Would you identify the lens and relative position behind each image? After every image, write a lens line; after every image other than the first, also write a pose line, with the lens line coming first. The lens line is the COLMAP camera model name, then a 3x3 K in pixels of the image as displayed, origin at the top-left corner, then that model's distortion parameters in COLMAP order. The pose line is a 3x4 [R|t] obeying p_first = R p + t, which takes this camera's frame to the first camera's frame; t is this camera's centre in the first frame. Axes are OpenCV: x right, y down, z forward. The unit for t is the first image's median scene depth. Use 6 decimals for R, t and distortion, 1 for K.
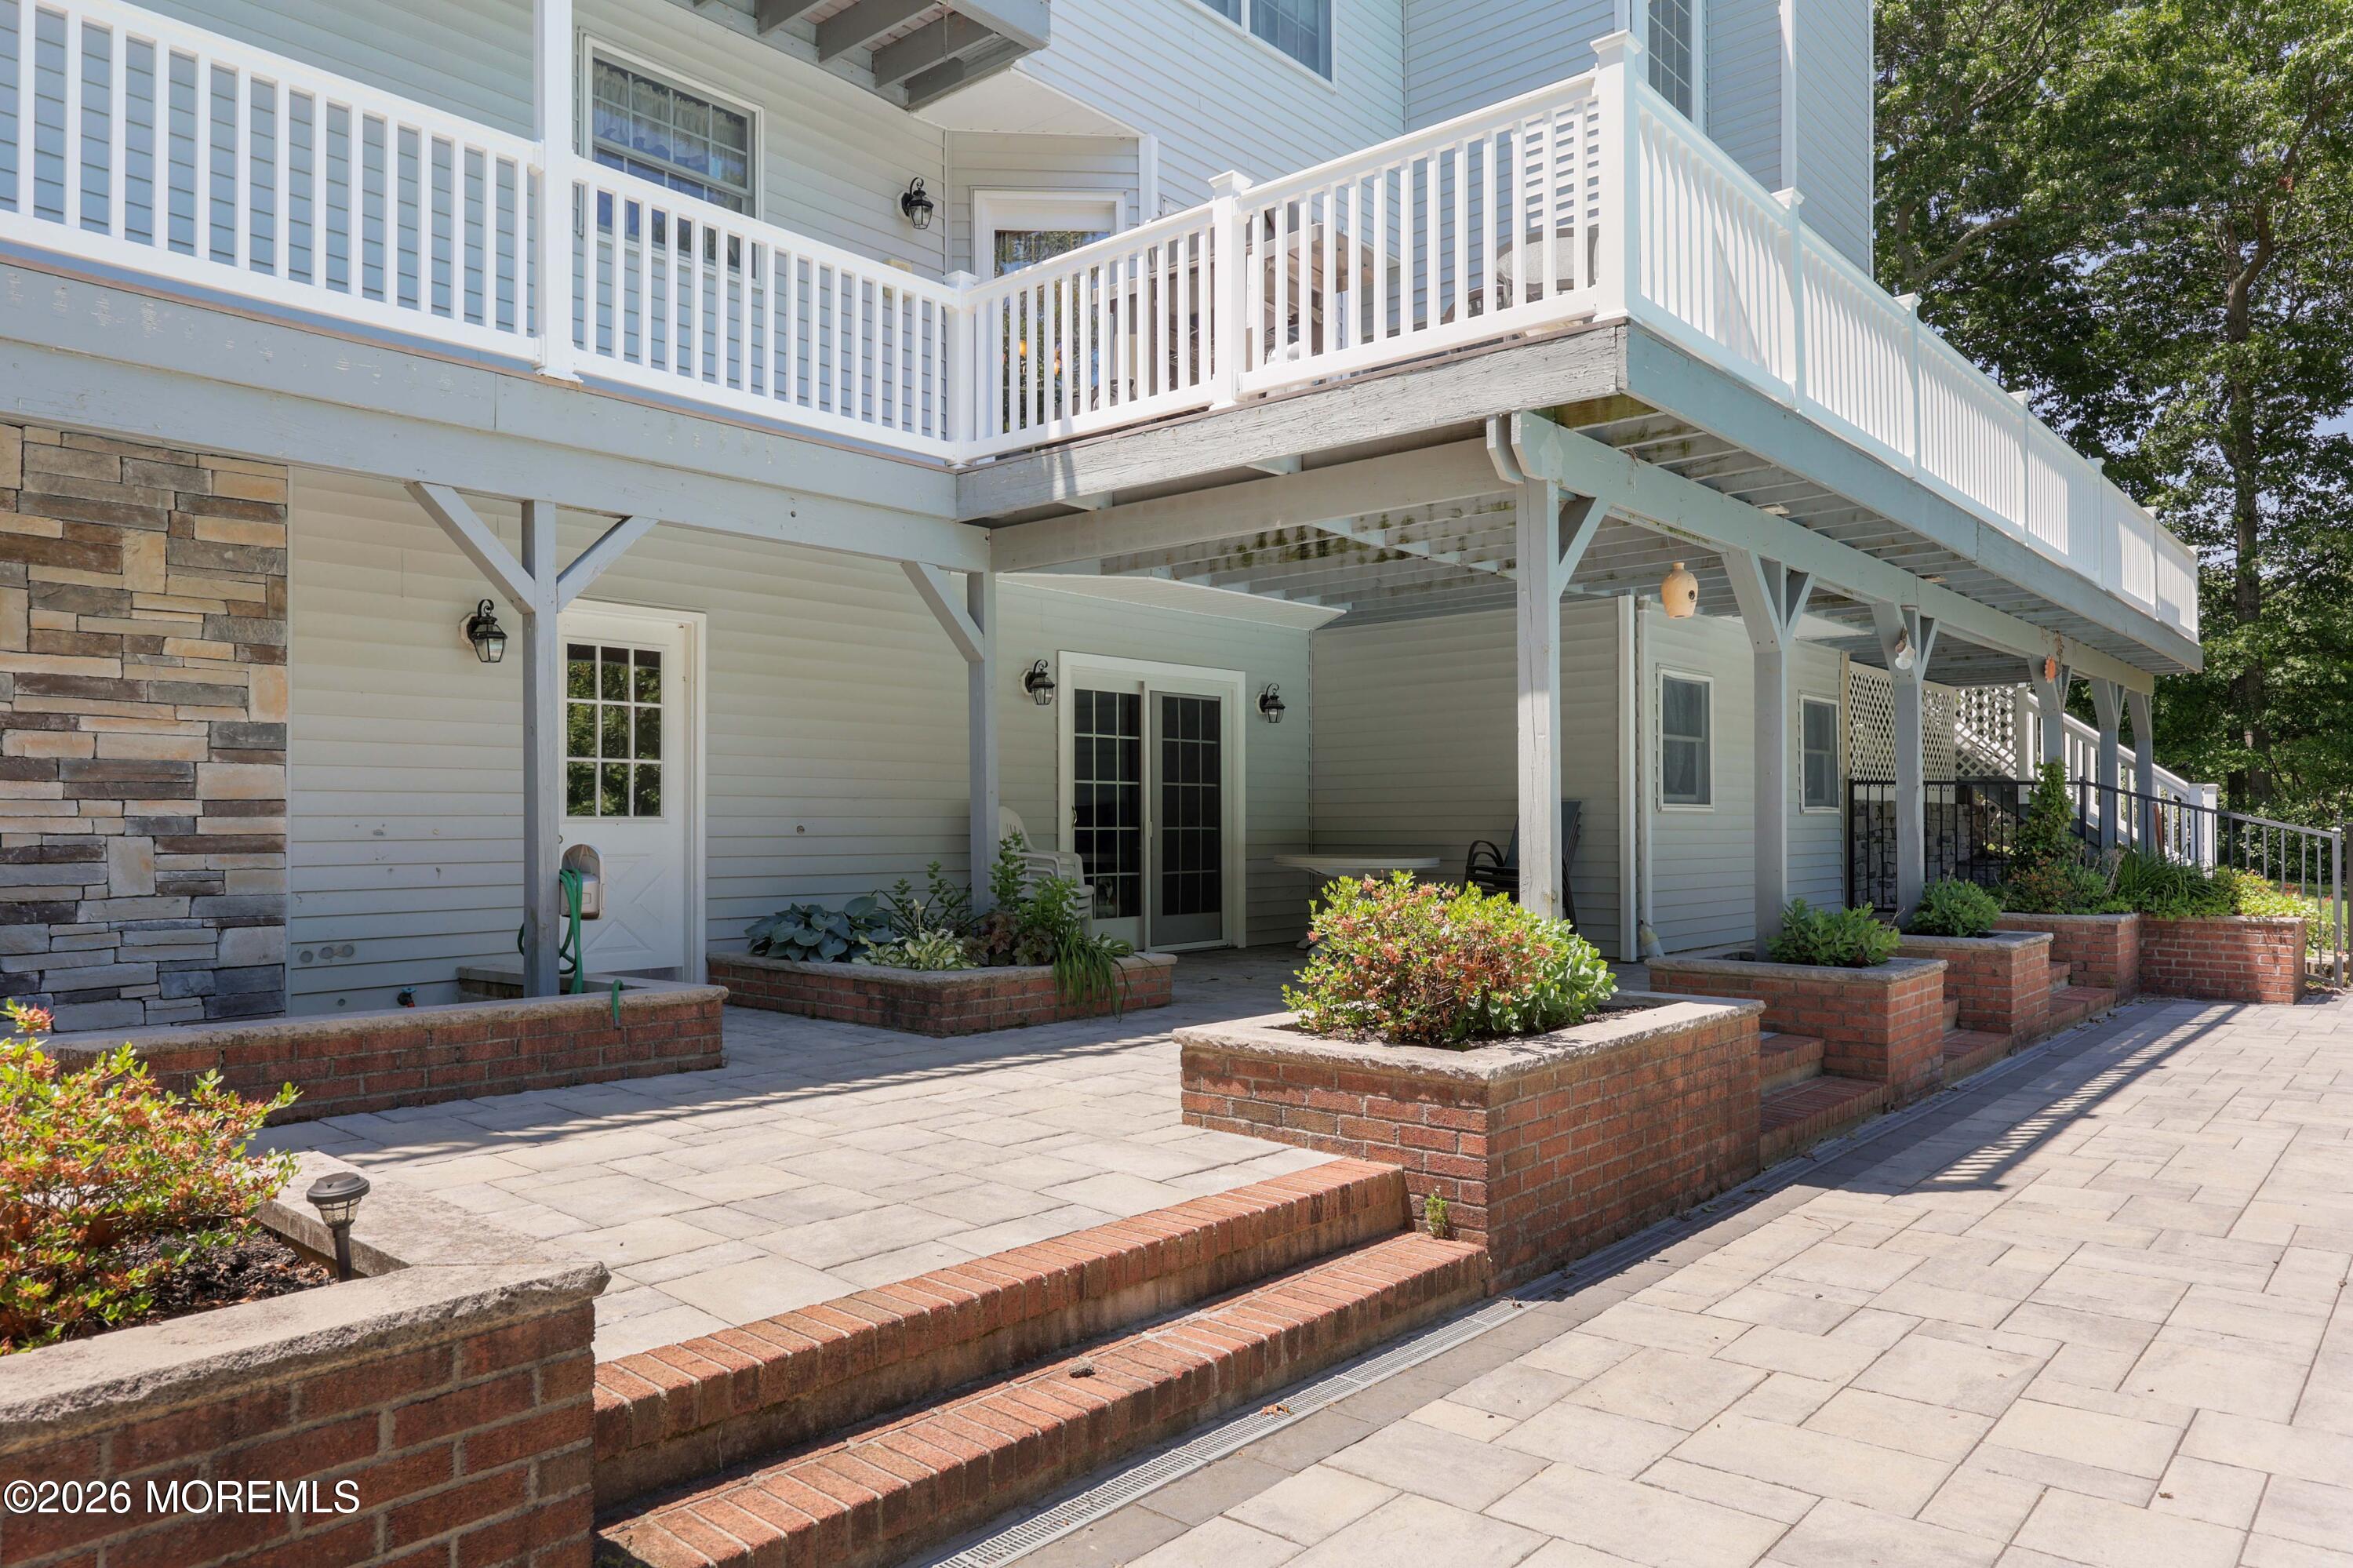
lens RADIAL K [[1518.0, 0, 1155.6], [0, 1518.0, 820.9], [0, 0, 1]] dist [0.000146, 0.000924]
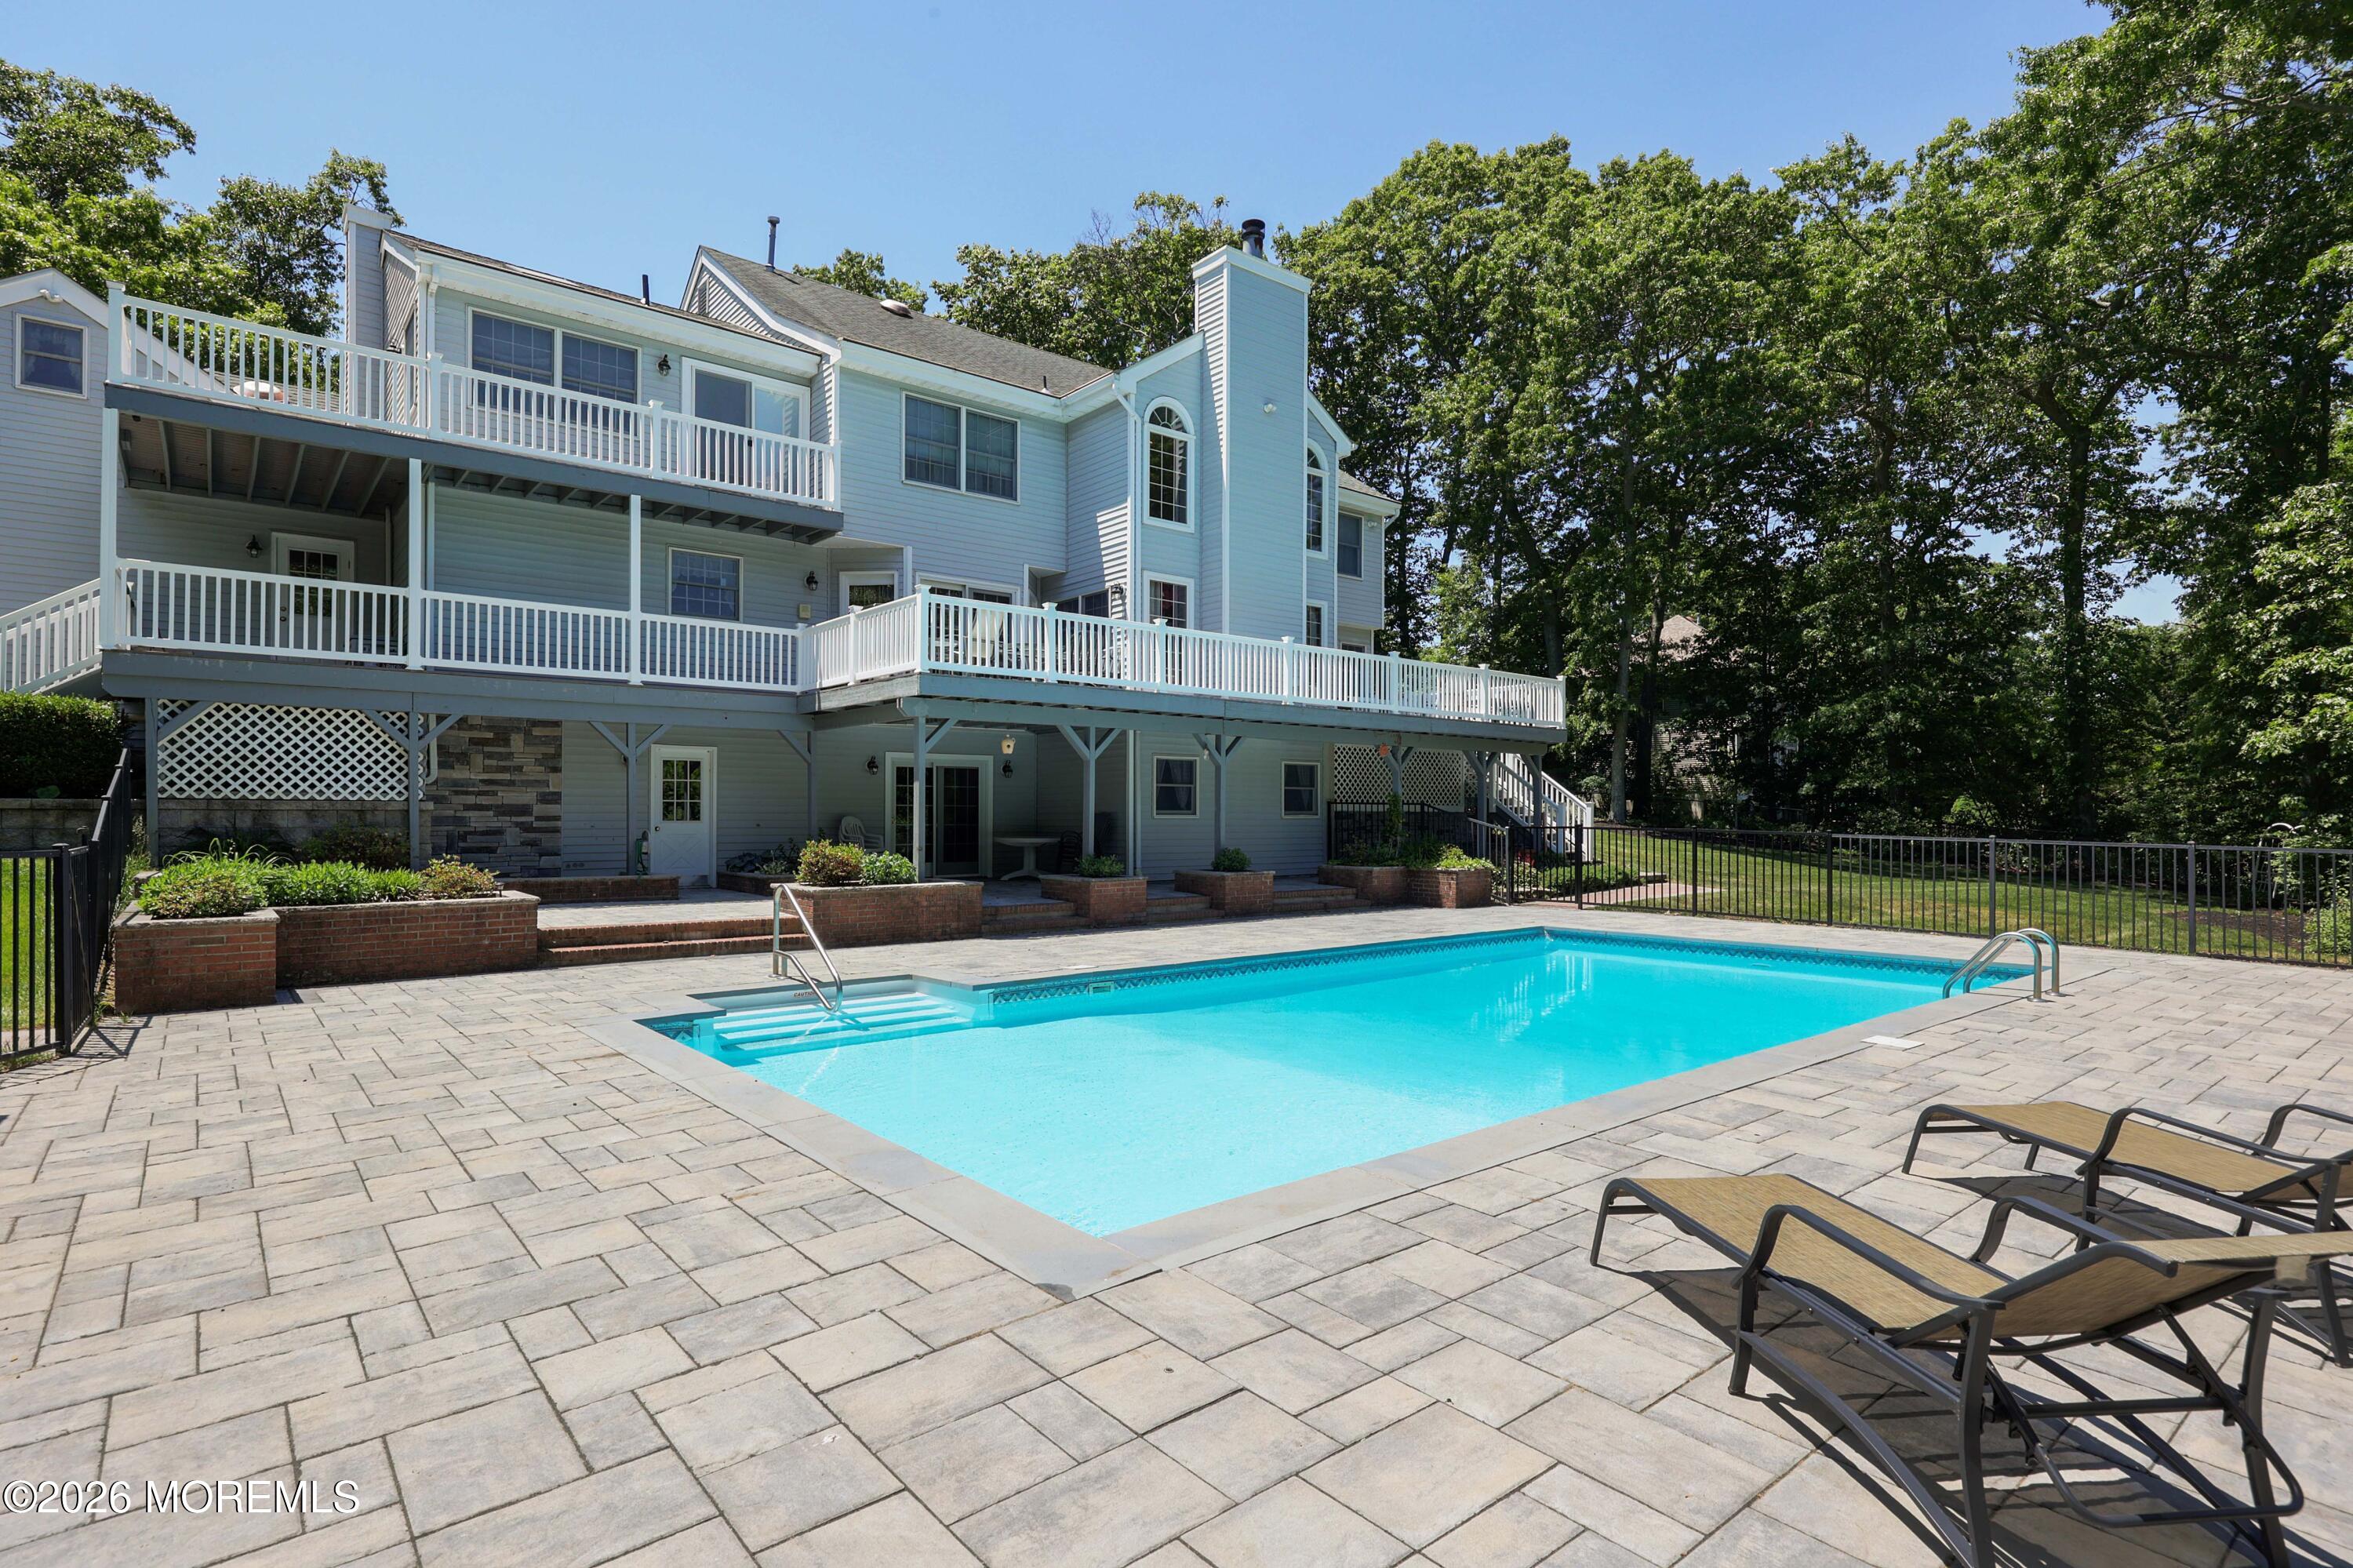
lens RADIAL K [[1158.6, 0, 1186.5], [0, 1158.6, 818.8], [0, 0, 1]] dist [-0.000414, 0.000668]
pose [[0.989872, 0.003558, -0.141919, 1.049899], [-0.002888, 0.999984, 0.004924, -0.023523], [0.141935, -0.004464, 0.989866, -1.190099]]
